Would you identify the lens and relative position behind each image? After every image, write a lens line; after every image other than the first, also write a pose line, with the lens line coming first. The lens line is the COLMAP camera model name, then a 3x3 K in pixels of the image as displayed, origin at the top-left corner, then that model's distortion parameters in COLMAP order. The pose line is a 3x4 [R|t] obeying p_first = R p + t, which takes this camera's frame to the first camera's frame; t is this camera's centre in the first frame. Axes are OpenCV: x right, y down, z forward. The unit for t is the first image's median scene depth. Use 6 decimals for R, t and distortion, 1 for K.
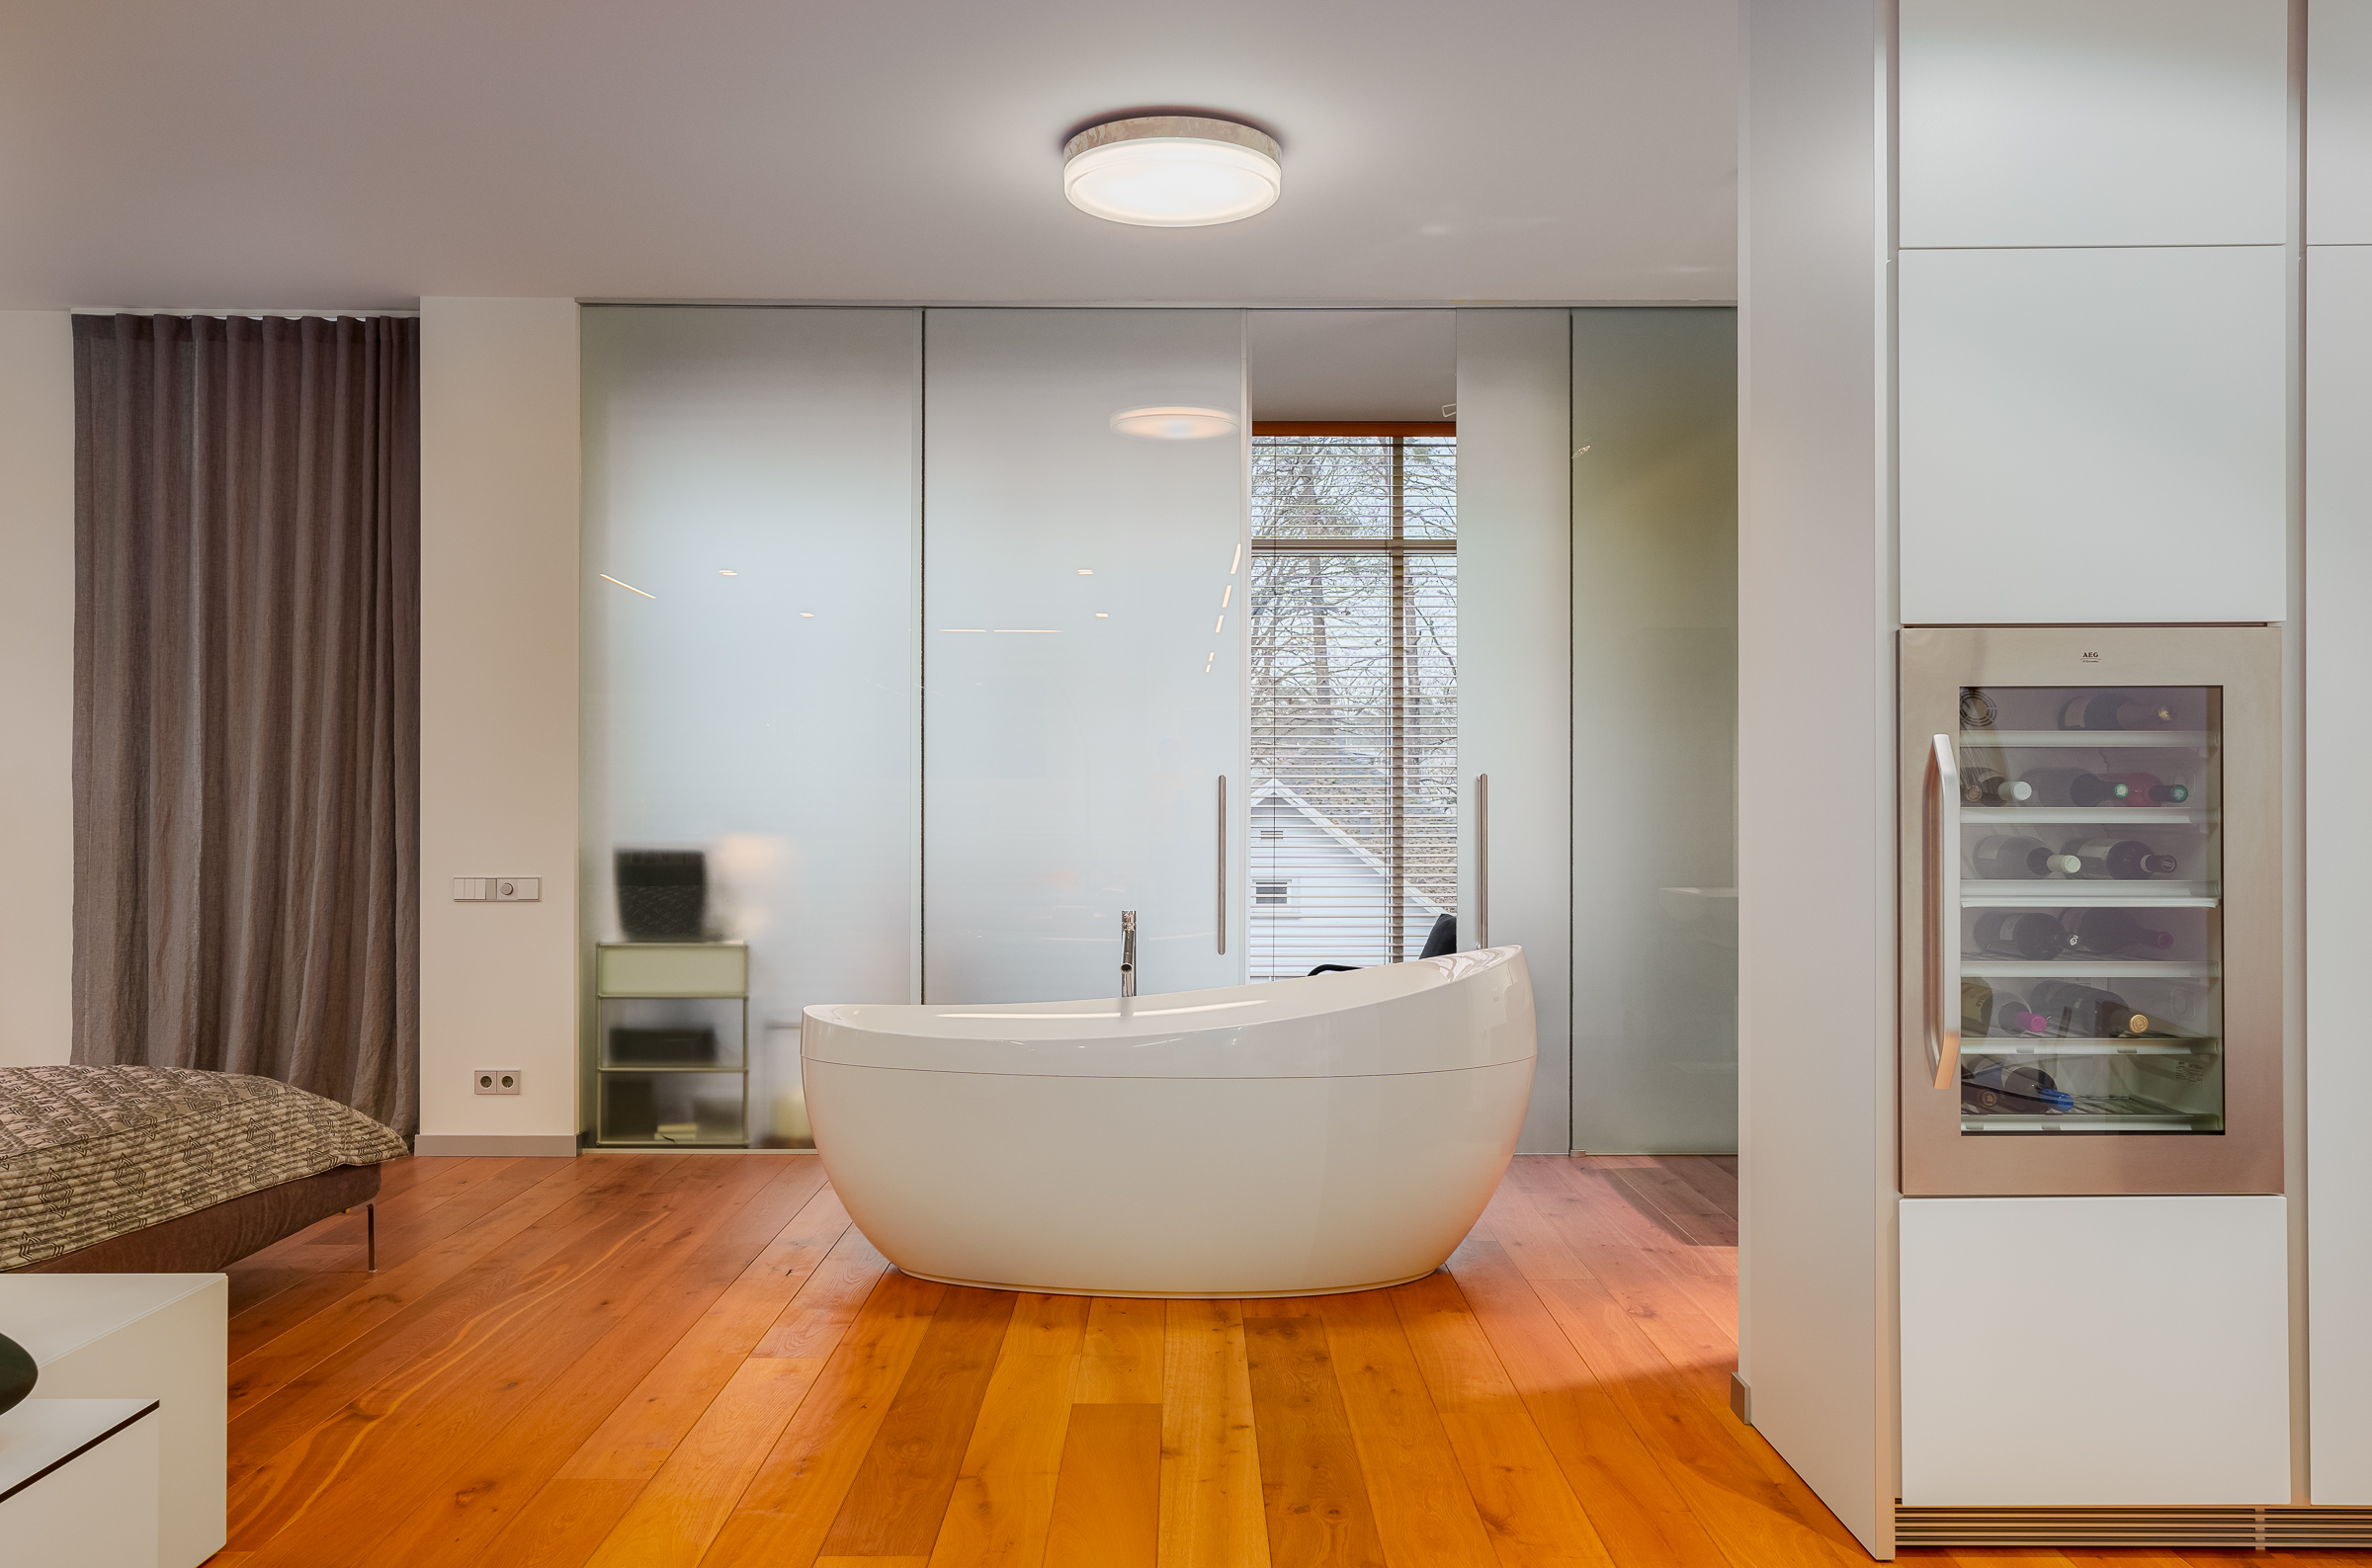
lens RADIAL K [[1835.7, 0, 1152.6], [0, 1835.7, 773.8], [0, 0, 1]] dist [-0.001953, 0.018000]
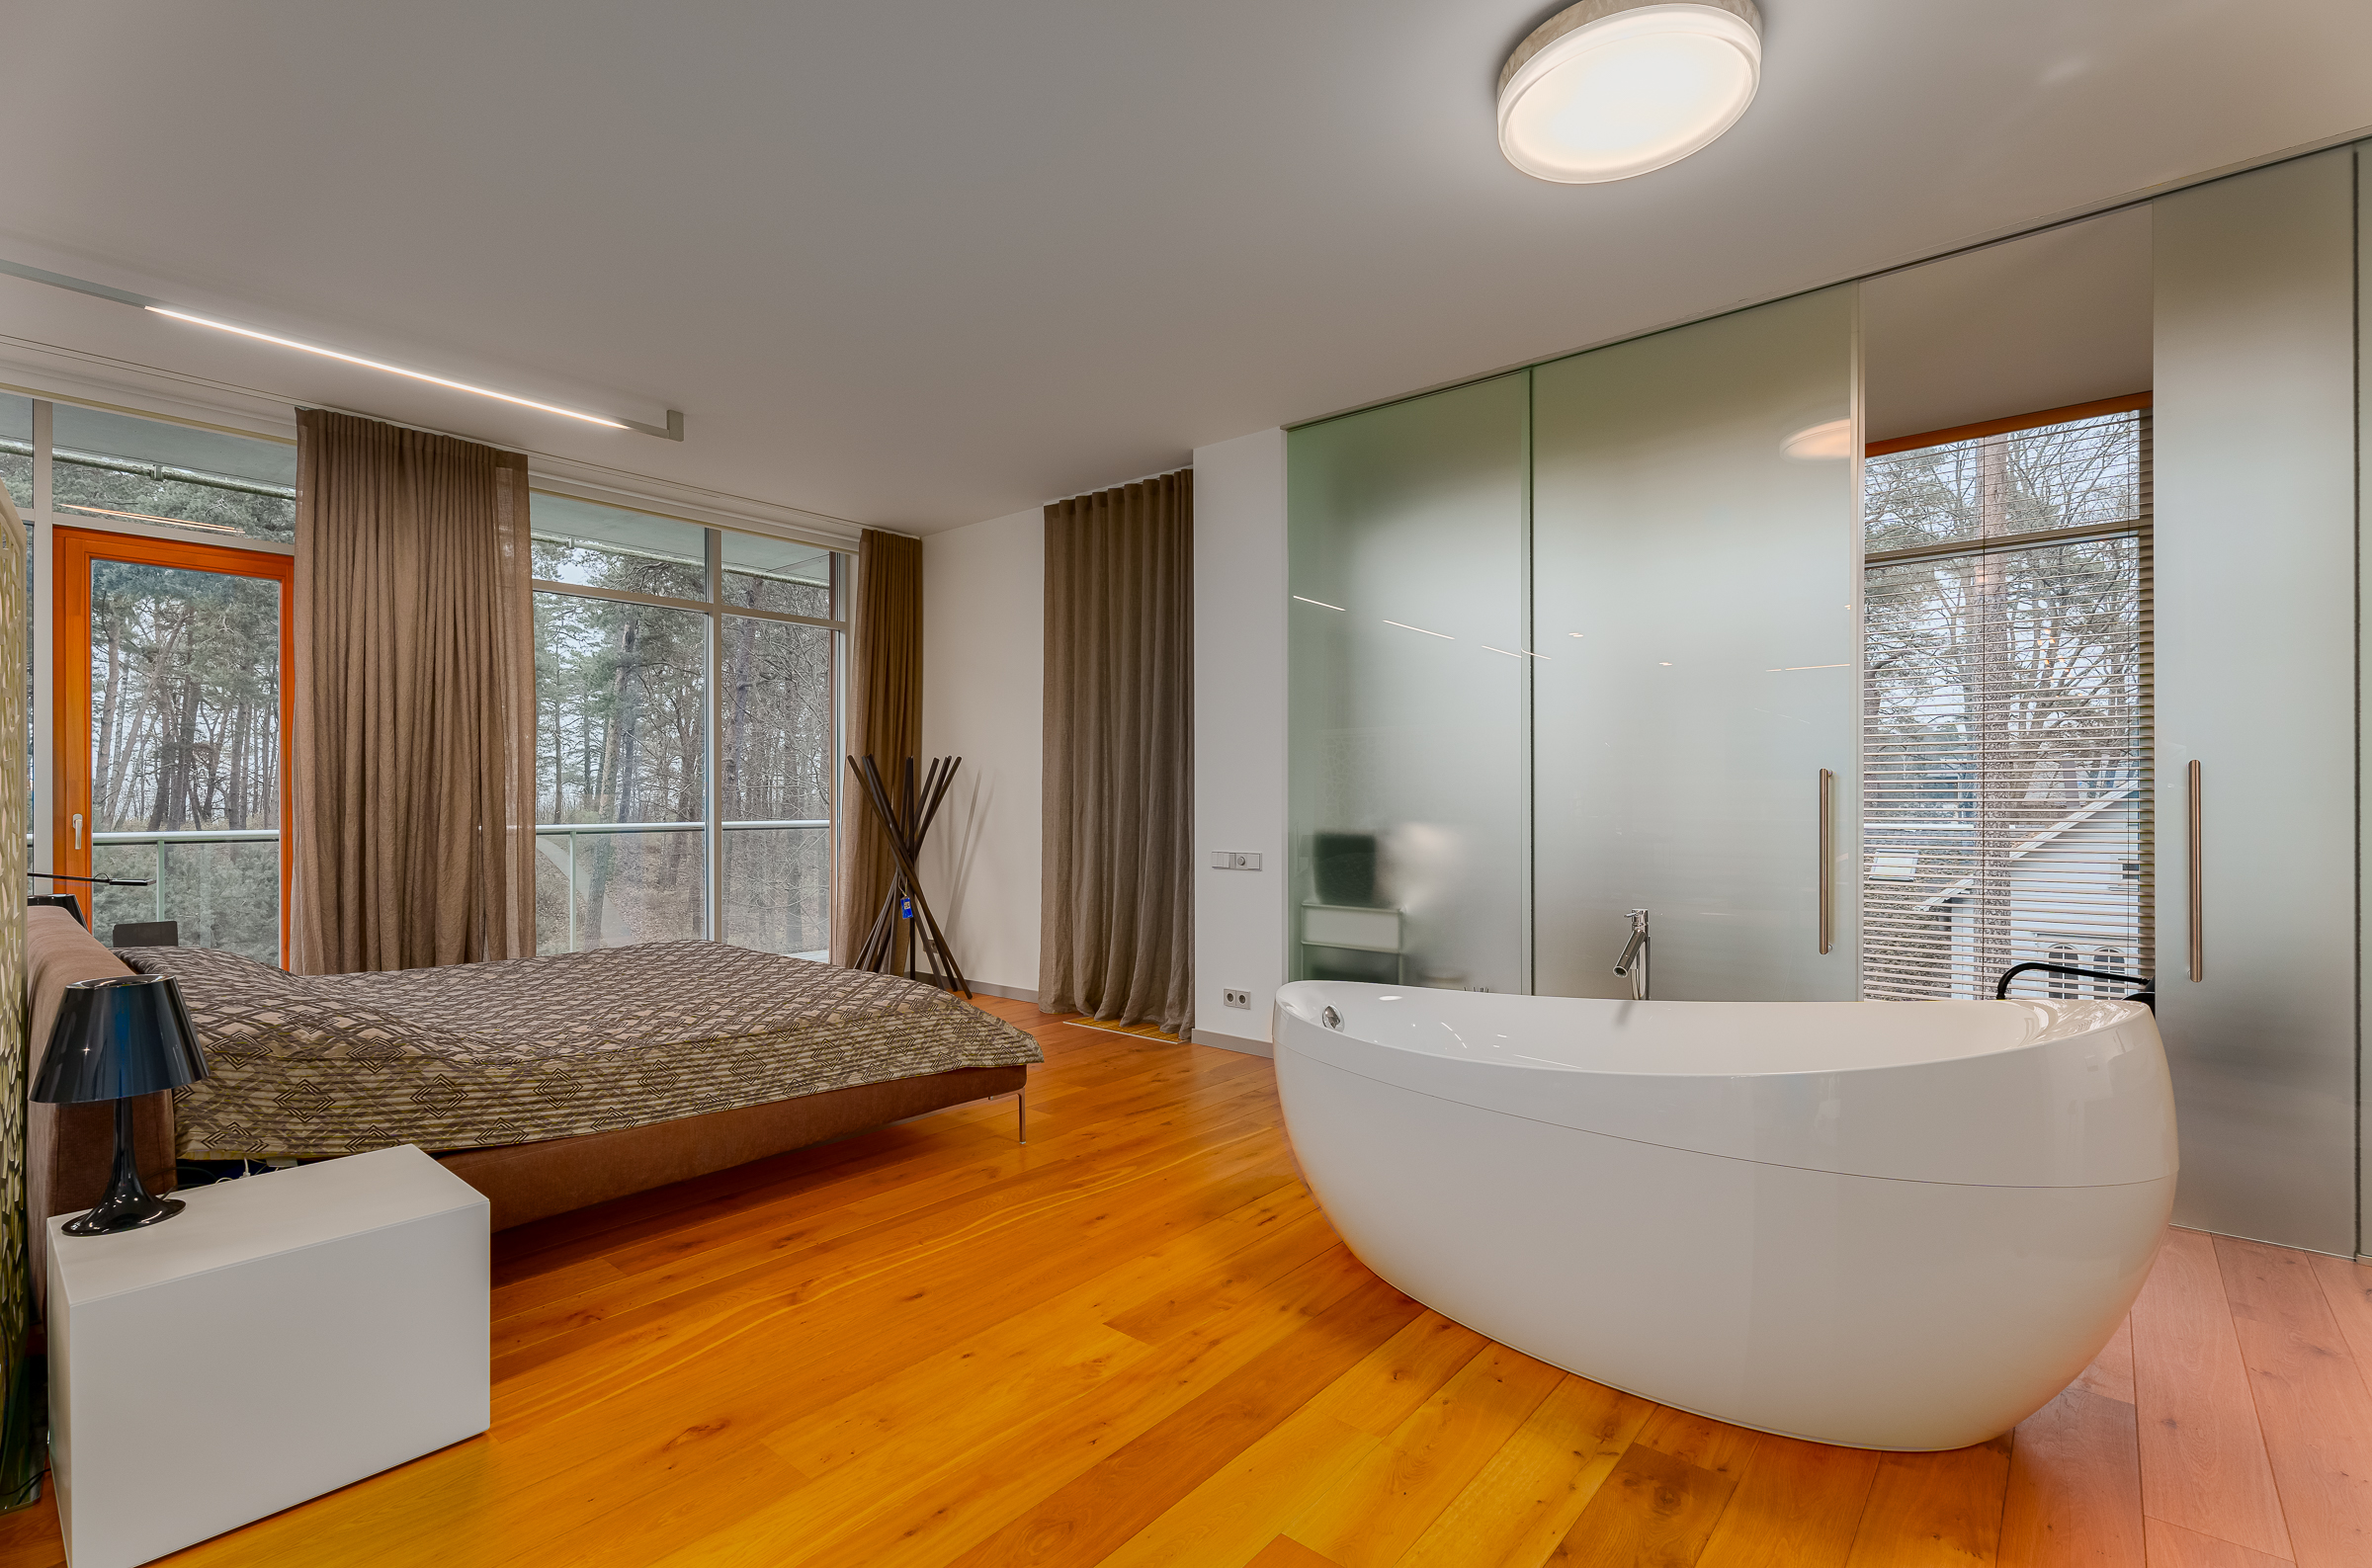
lens RADIAL K [[1066.0, 0, 1195.5], [0, 1066.0, 792.1], [0, 0, 1]] dist [0.007402, -0.002552]
pose [[0.777292, -0.006481, -0.629106, 0.189591], [0.012726, 0.999904, 0.005422, 0.008060], [0.629011, -0.012221, 0.777300, 0.504089]]
